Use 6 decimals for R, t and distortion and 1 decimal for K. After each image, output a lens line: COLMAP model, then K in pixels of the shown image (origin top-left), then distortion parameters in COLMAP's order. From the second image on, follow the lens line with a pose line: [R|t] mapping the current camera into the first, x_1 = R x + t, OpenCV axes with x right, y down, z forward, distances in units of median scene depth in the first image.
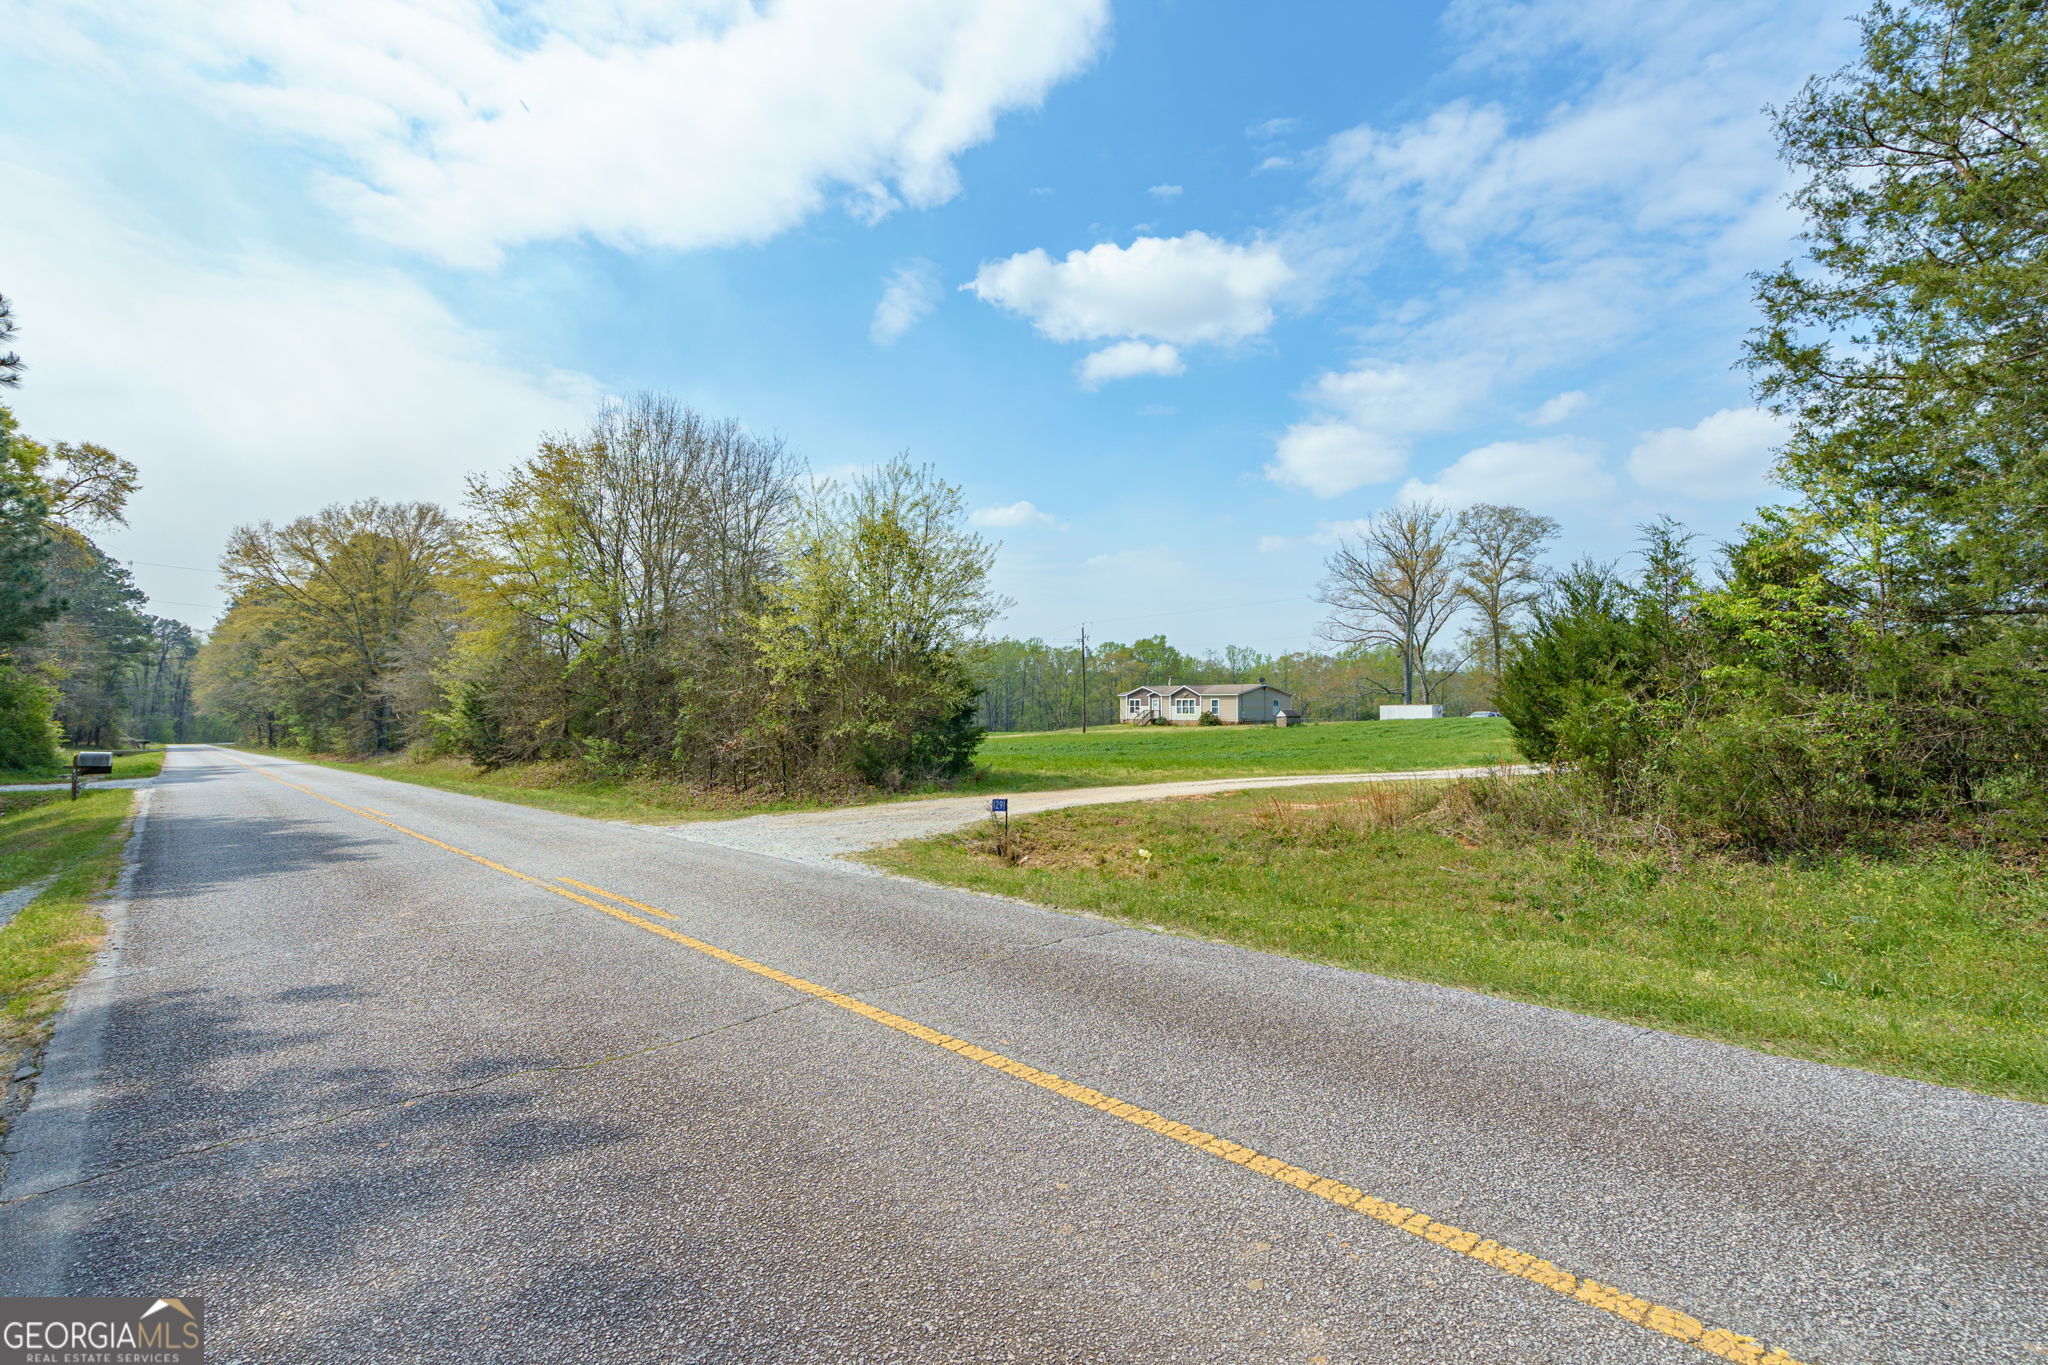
lens RADIAL K [[954.1, 0, 1035.0], [0, 954.1, 688.2], [0, 0, 1]] dist [0.003913, 0.002350]
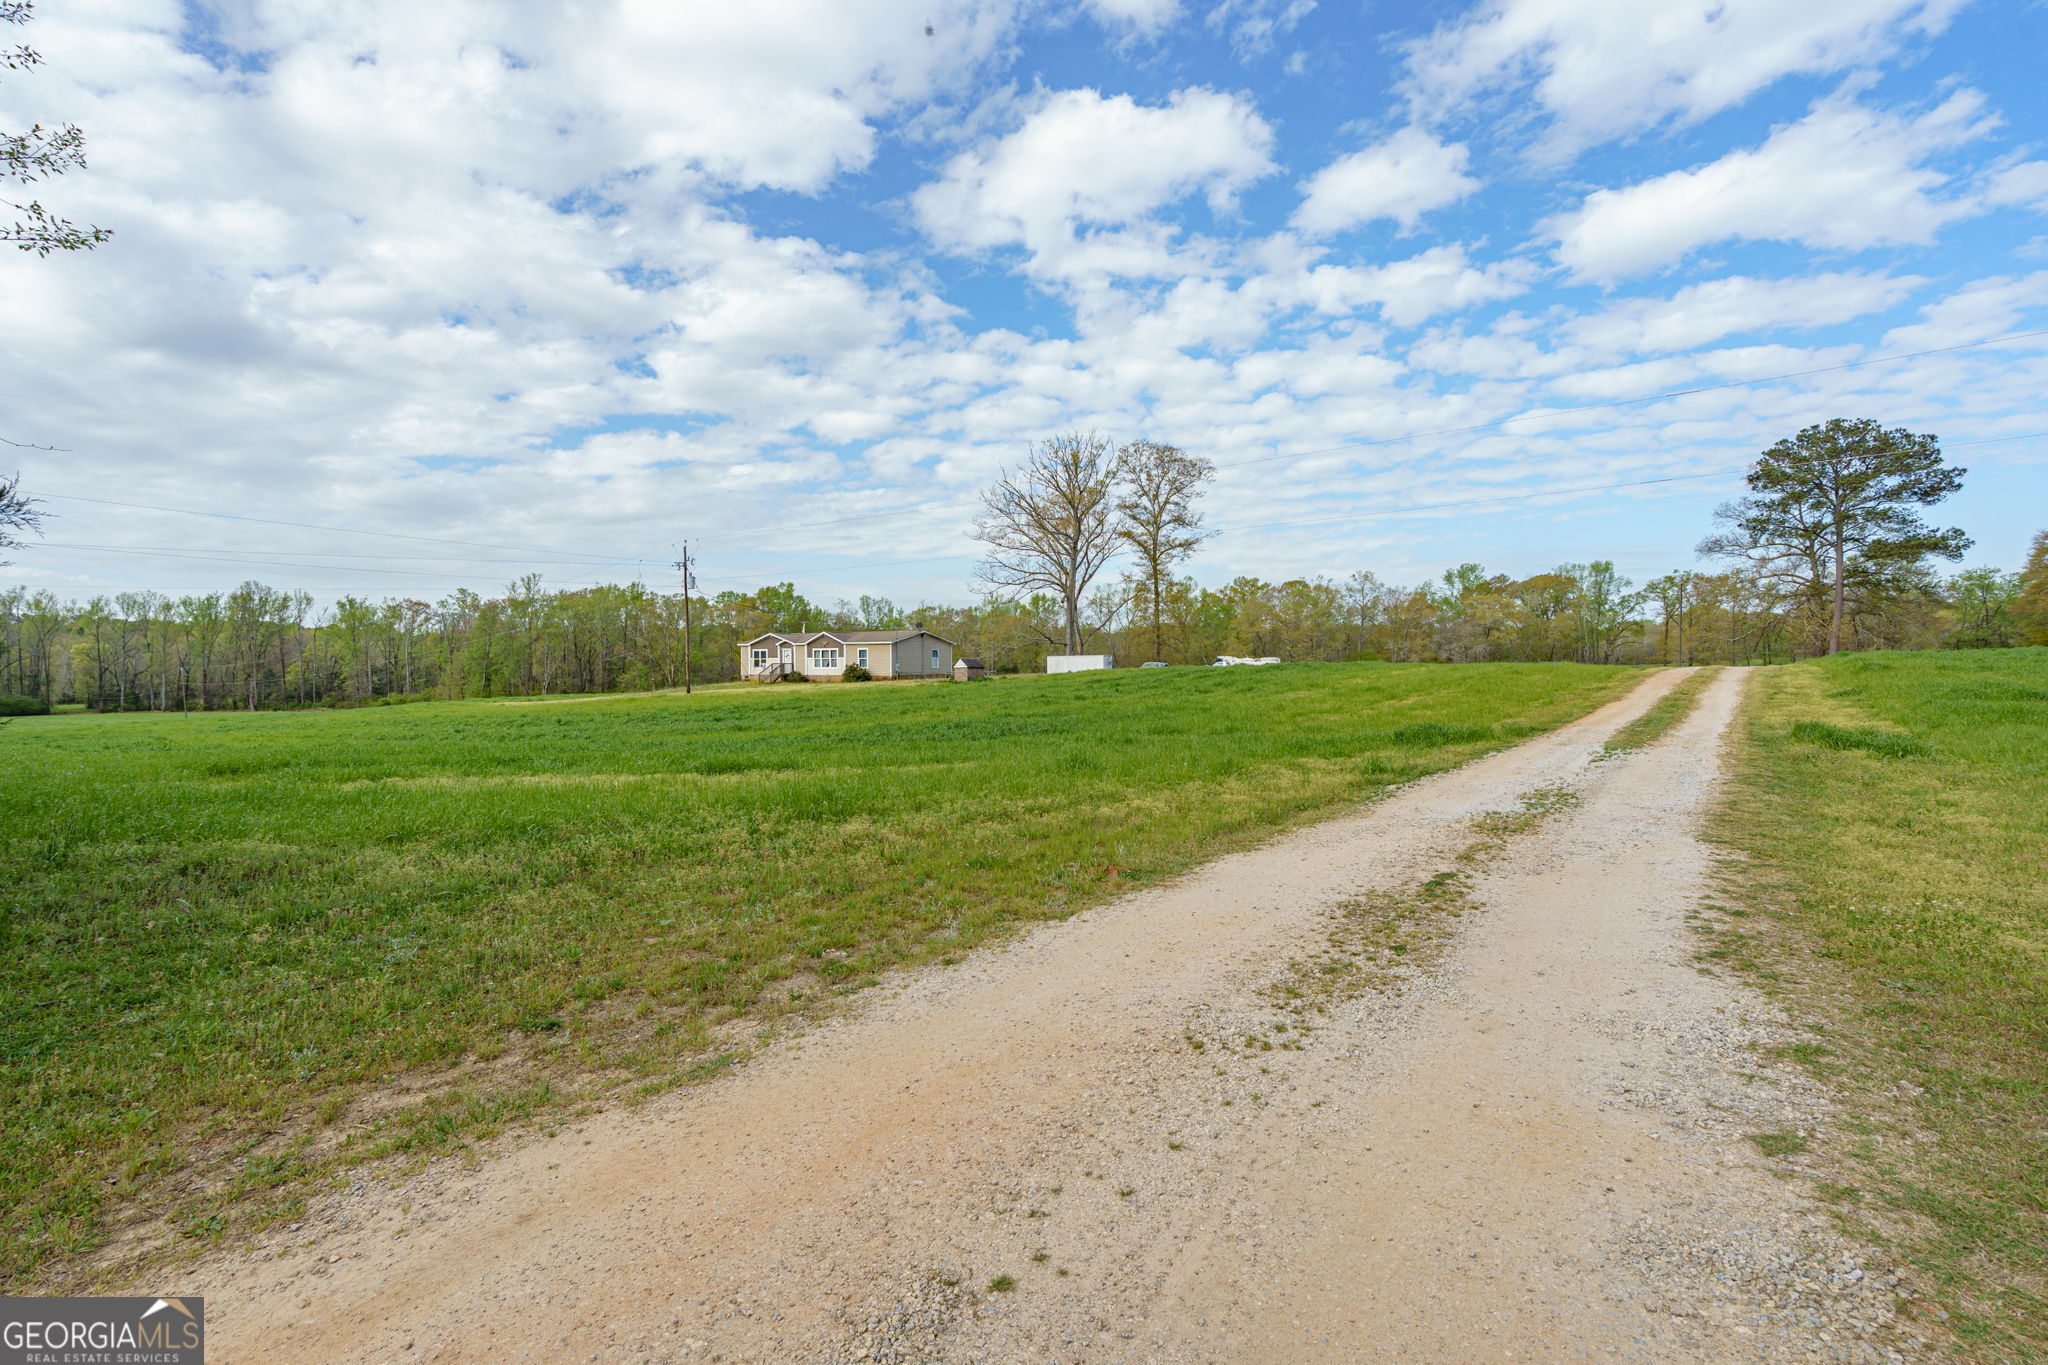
lens RADIAL K [[926.7, 0, 1021.2], [0, 926.7, 675.9], [0, 0, 1]] dist [0.010176, 0.000174]
pose [[0.928339, -0.010510, 0.371587, 0.019251], [-0.001463, 0.999489, 0.031925, 0.008141], [-0.371733, -0.030181, 0.927849, 0.197550]]
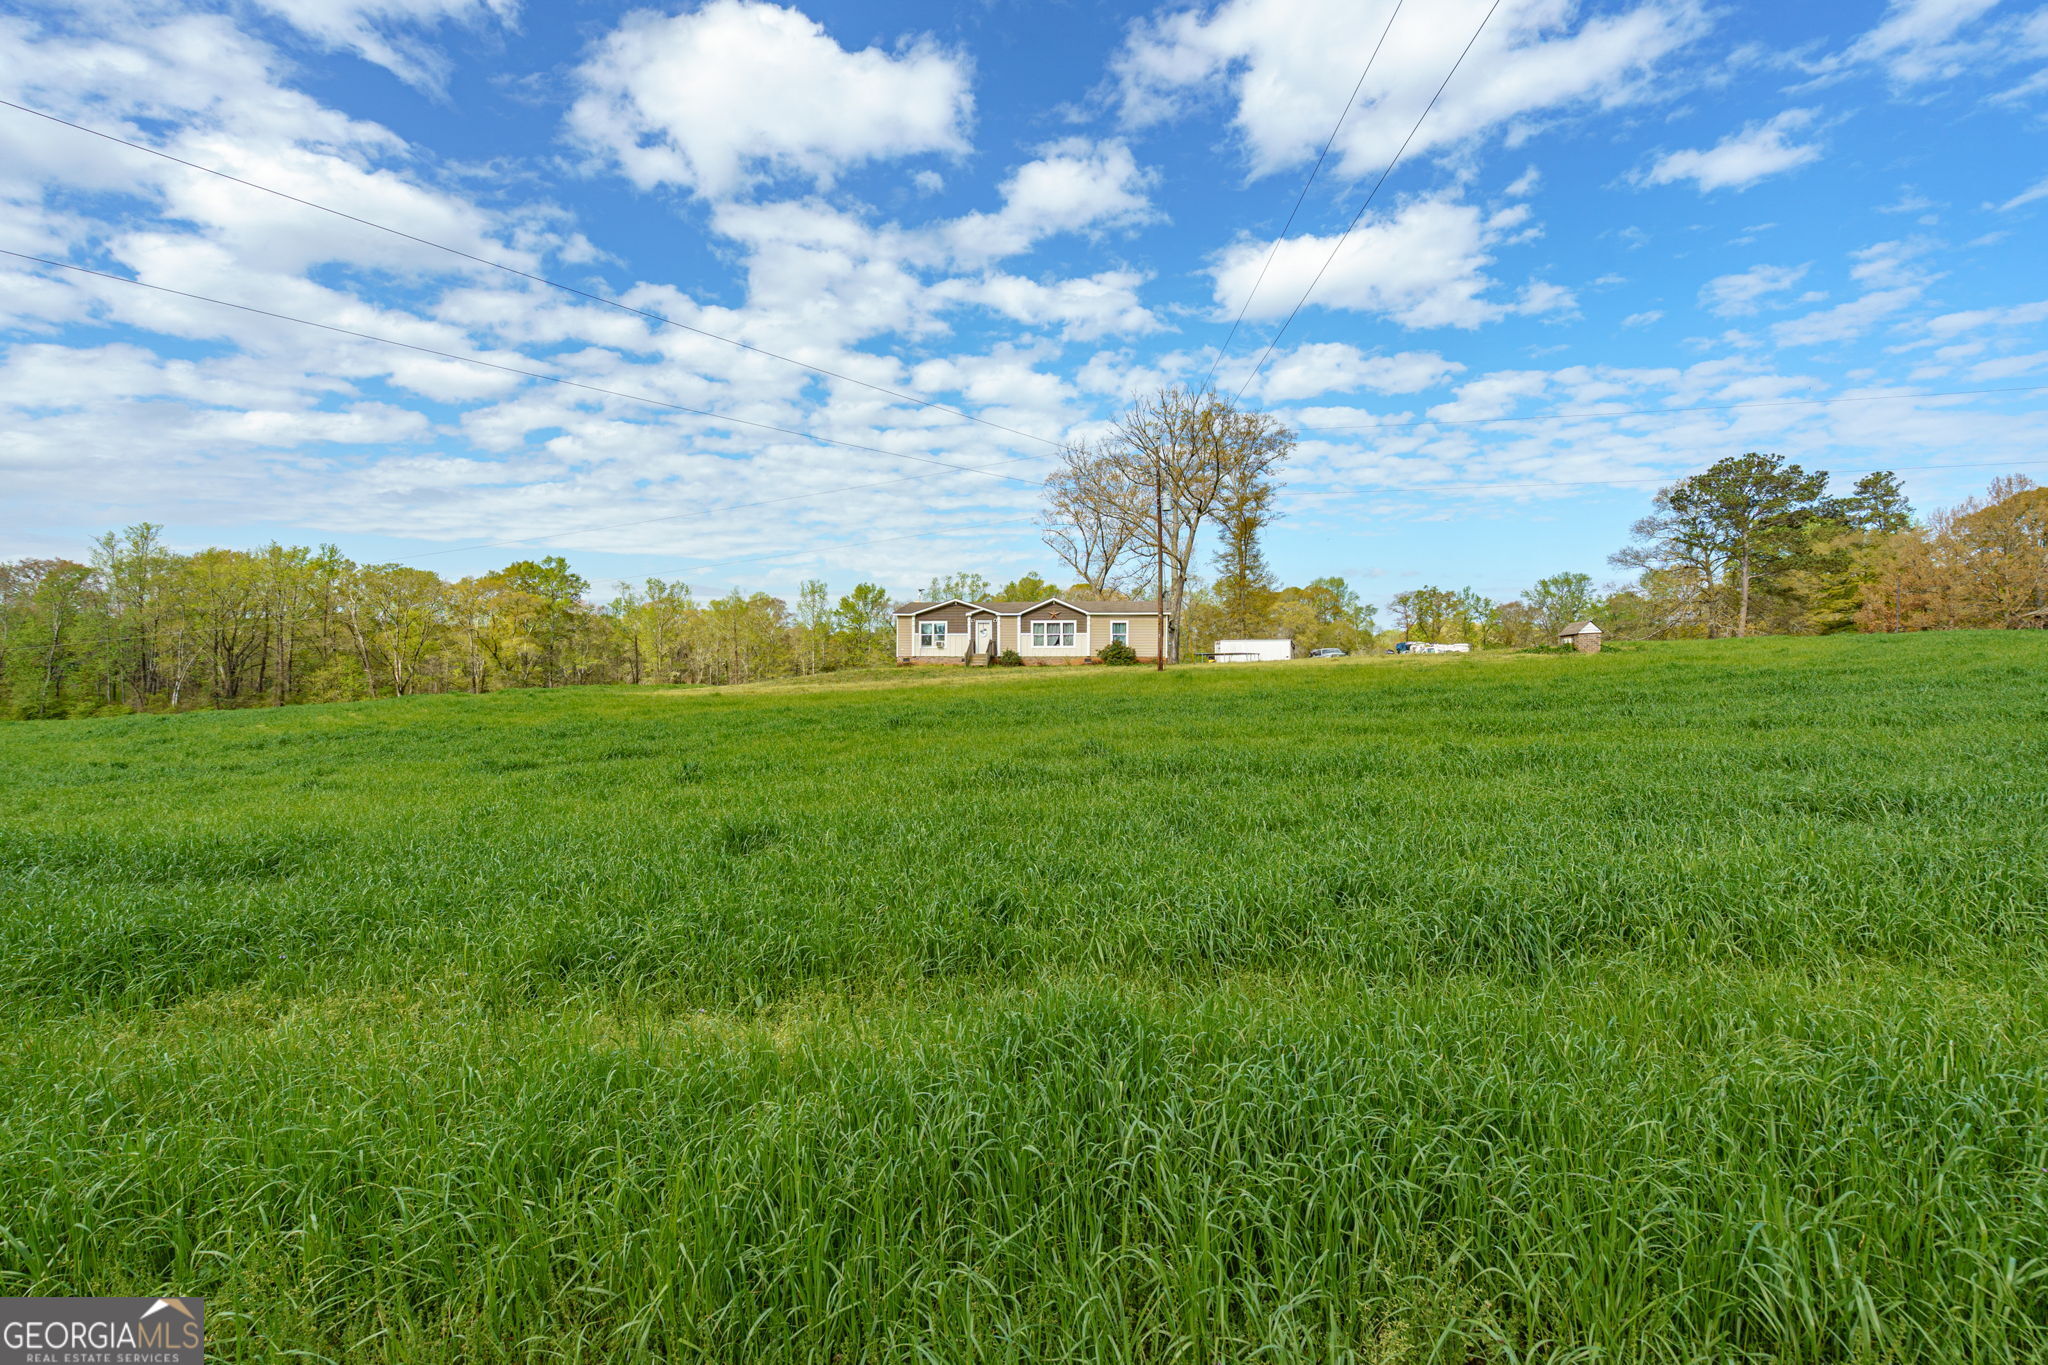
lens RADIAL K [[954.1, 0, 1020.5], [0, 954.1, 720.1], [0, 0, 1]] dist [0.003913, 0.002350]
pose [[0.719393, -0.032770, 0.693830, -0.240676], [-0.014285, 0.997977, 0.061947, 0.032448], [-0.694456, -0.054476, 0.717470, 0.526573]]
